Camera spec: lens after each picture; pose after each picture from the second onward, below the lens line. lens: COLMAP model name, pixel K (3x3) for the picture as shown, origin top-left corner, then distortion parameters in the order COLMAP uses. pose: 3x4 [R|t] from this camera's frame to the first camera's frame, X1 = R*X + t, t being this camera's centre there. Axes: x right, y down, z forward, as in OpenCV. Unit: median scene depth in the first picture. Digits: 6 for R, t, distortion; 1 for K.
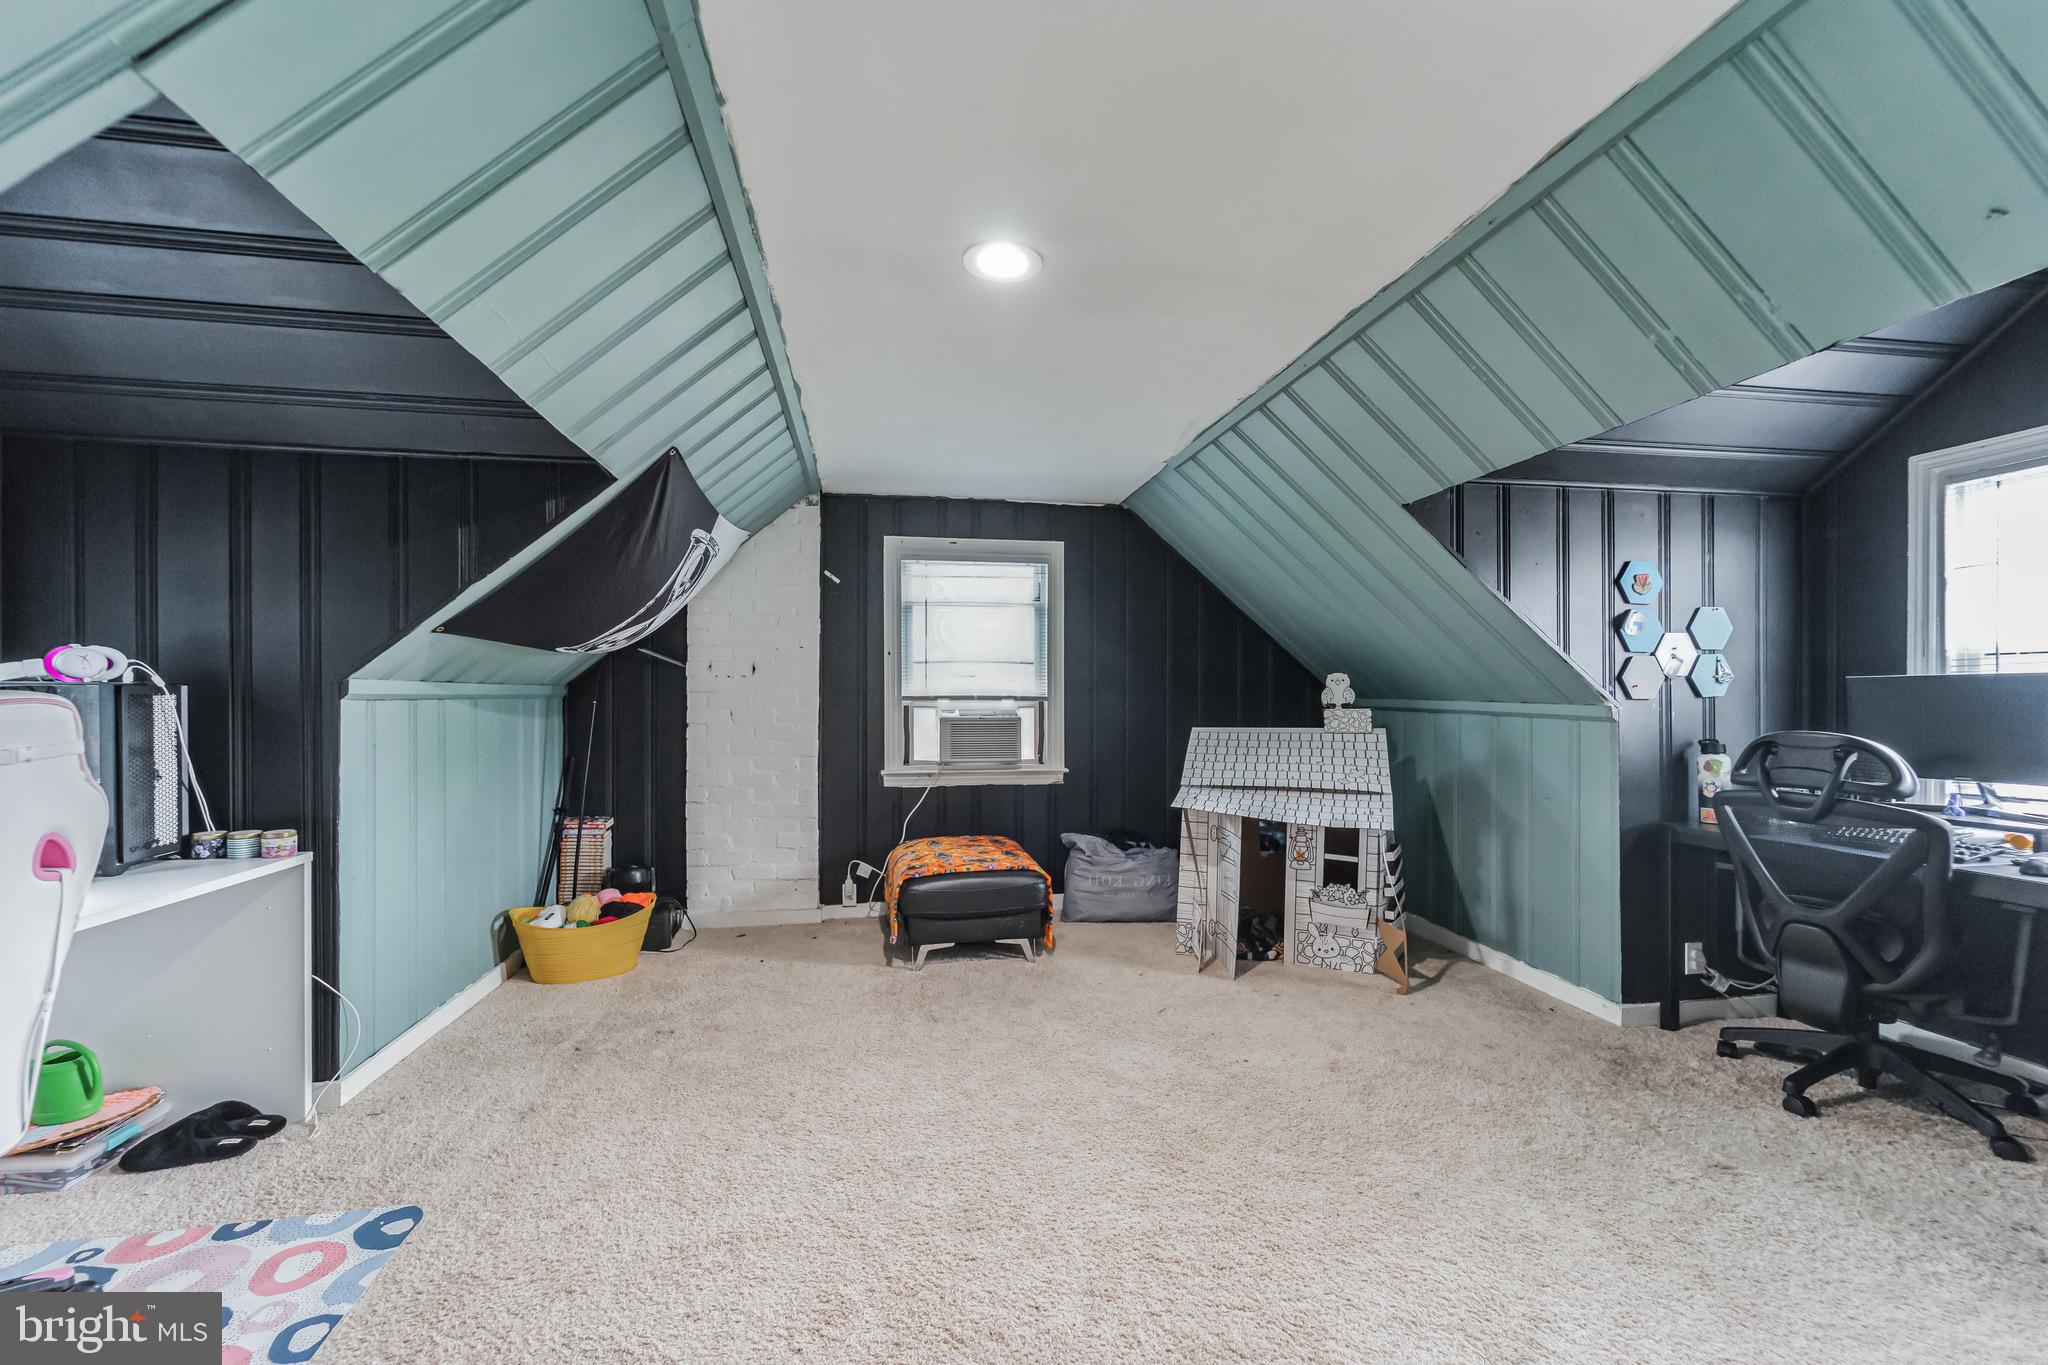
lens RADIAL K [[829.5, 0, 1029.9], [0, 829.5, 676.5], [0, 0, 1]] dist [0.004156, -0.000210]
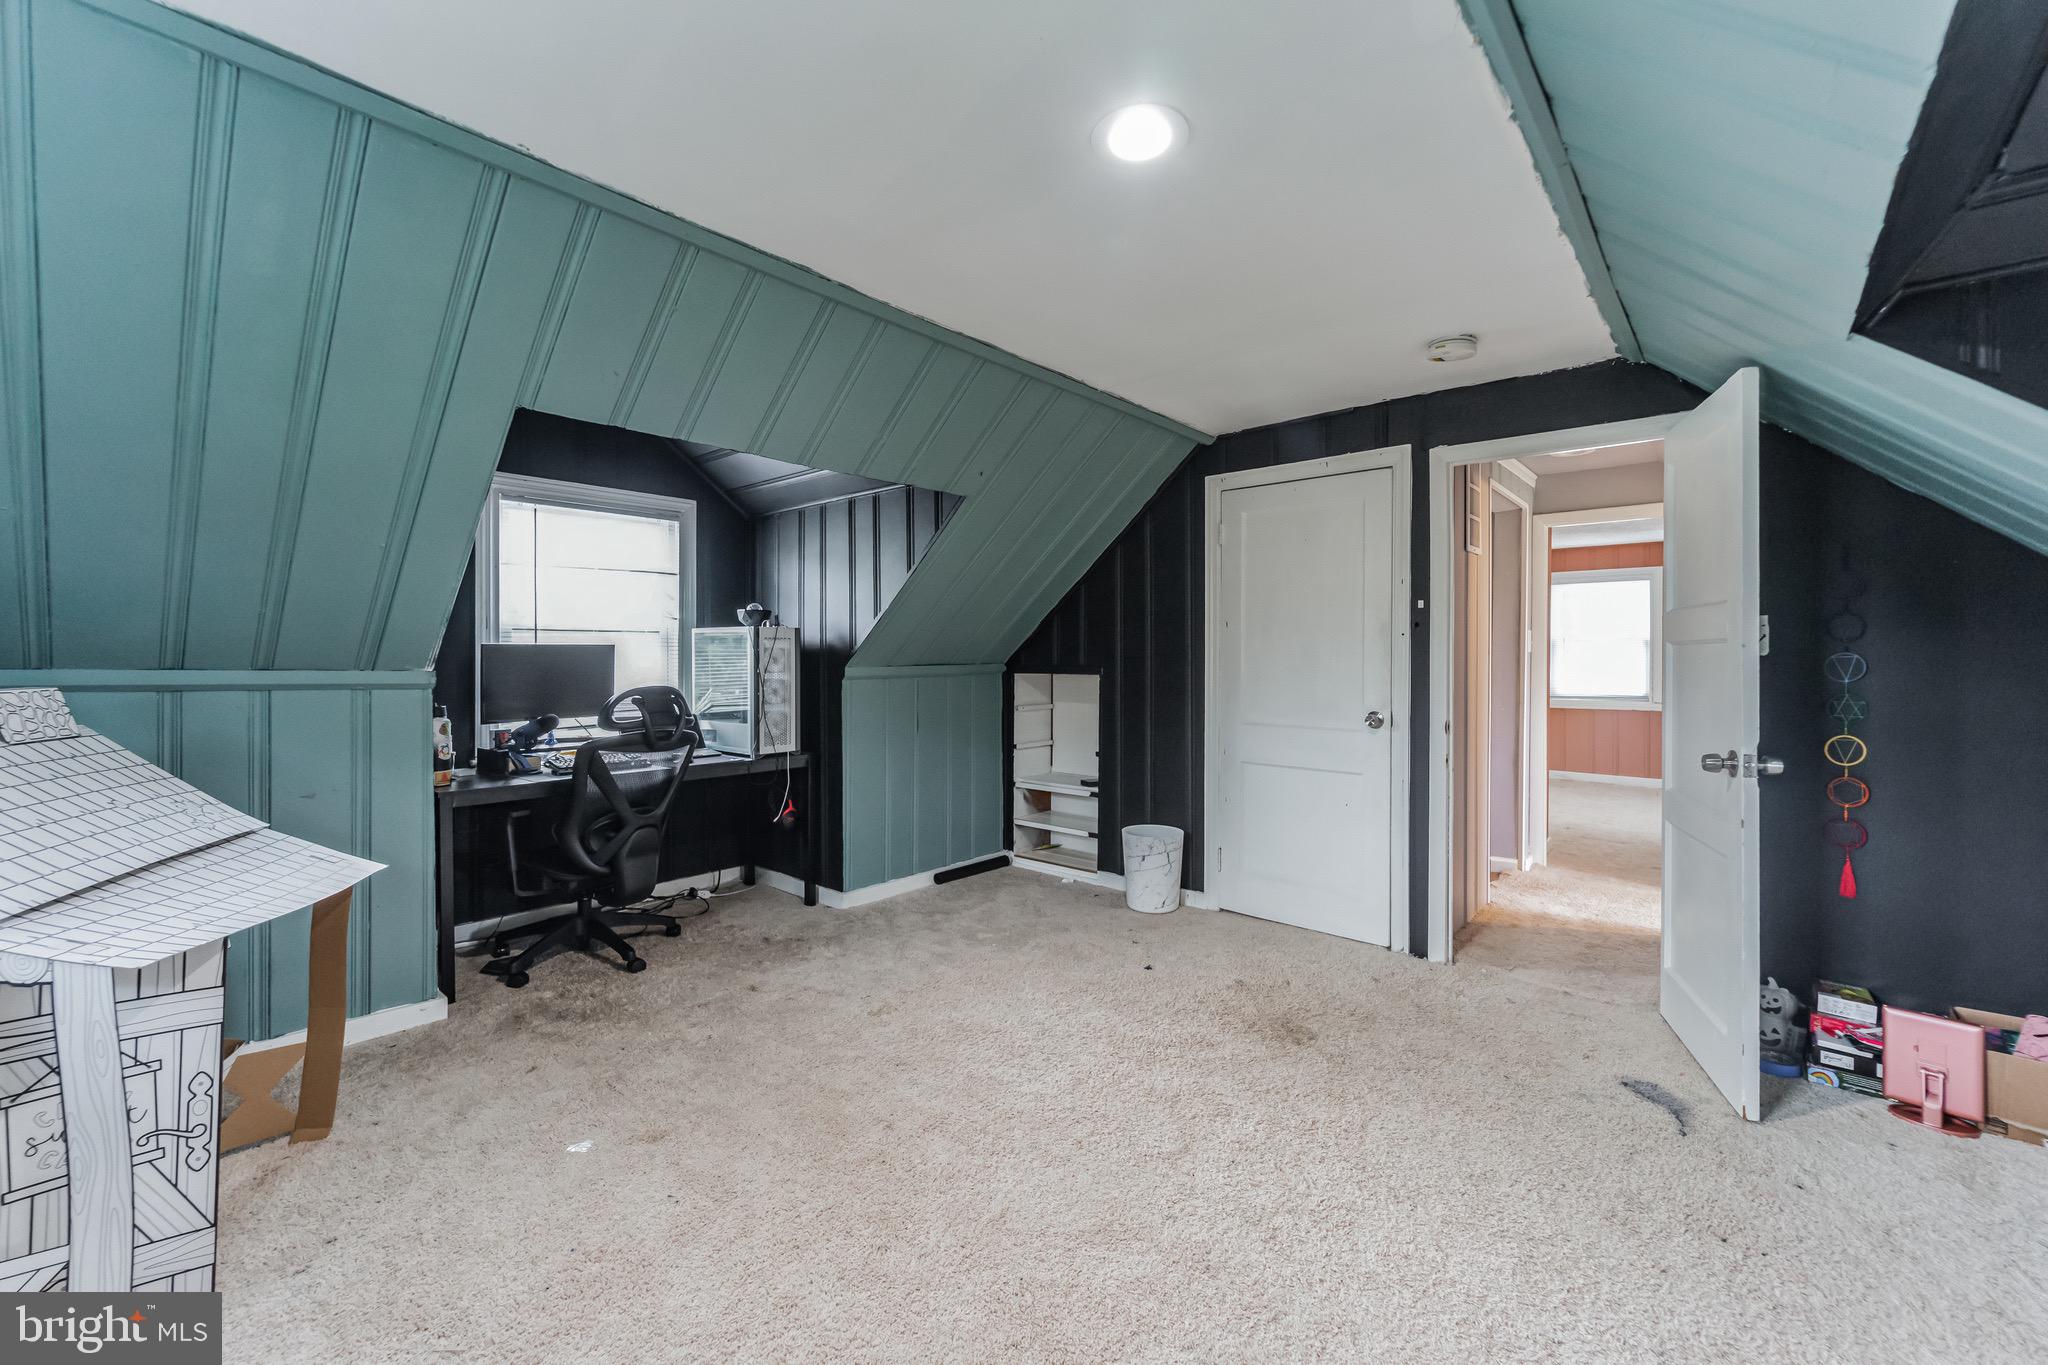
lens RADIAL K [[829.5, 0, 1029.9], [0, 829.5, 676.5], [0, 0, 1]] dist [0.004156, -0.000210]
pose [[-0.623733, -0.018916, 0.781409, -0.469941], [-0.005305, 0.999787, 0.019967, 0.018031], [-0.781620, 0.008309, -0.623700, 1.218223]]
